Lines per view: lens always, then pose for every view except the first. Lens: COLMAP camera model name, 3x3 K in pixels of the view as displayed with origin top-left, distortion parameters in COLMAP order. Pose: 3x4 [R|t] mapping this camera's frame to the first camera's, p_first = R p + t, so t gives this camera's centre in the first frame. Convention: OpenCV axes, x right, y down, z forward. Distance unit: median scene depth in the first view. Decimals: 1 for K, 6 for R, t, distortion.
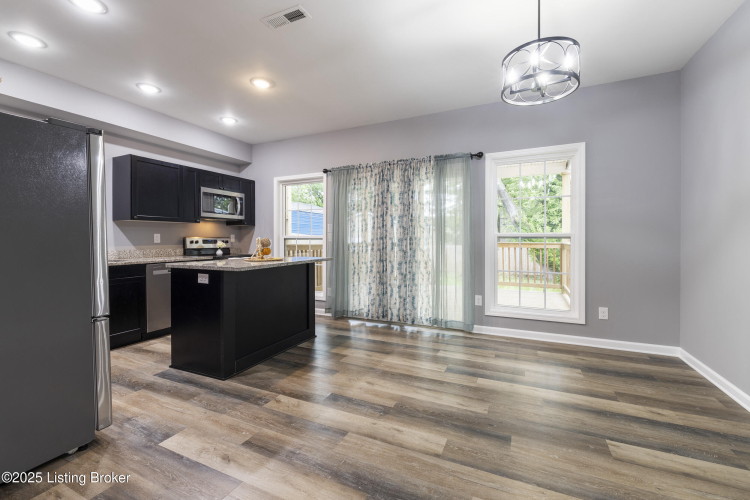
lens RADIAL K [[324.0, 0, 376.0], [0, 324.0, 244.8], [0, 0, 1]] dist [0.001685, 0.000026]
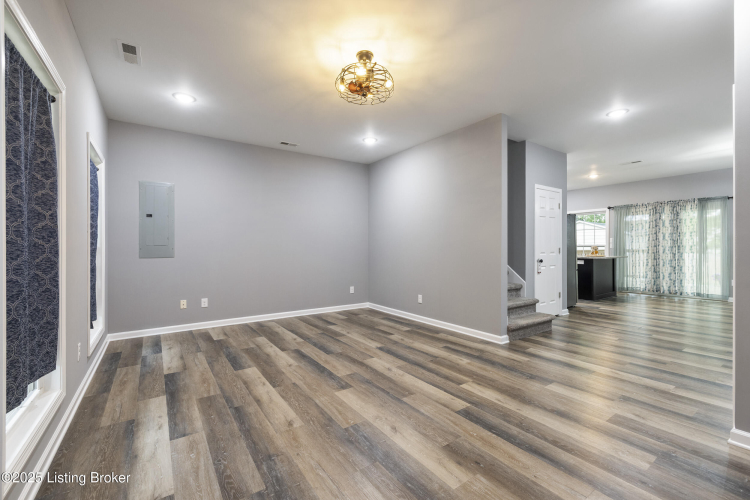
lens RADIAL K [[324.0, 0, 372.6], [0, 324.0, 248.1], [0, 0, 1]] dist [0.001685, 0.000026]
pose [[0.840992, 0.002902, -0.541039, -0.331199], [-0.012704, 0.999816, -0.014386, 0.036339], [0.540898, 0.018972, 0.840874, -1.347249]]
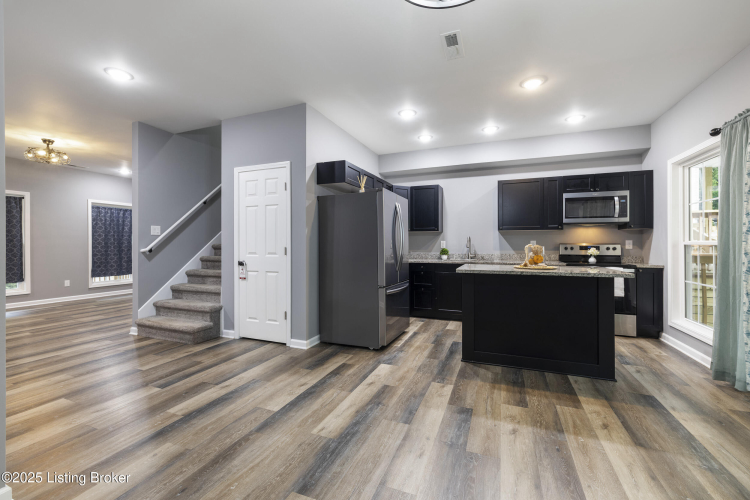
lens RADIAL K [[324.0, 0, 376.5], [0, 324.0, 246.6], [0, 0, 1]] dist [0.001685, 0.000026]
pose [[0.039104, 0.006979, -0.999211, 0.490427], [-0.021123, 0.999758, 0.006156, -0.008400], [0.999012, 0.020865, 0.039242, 0.417934]]
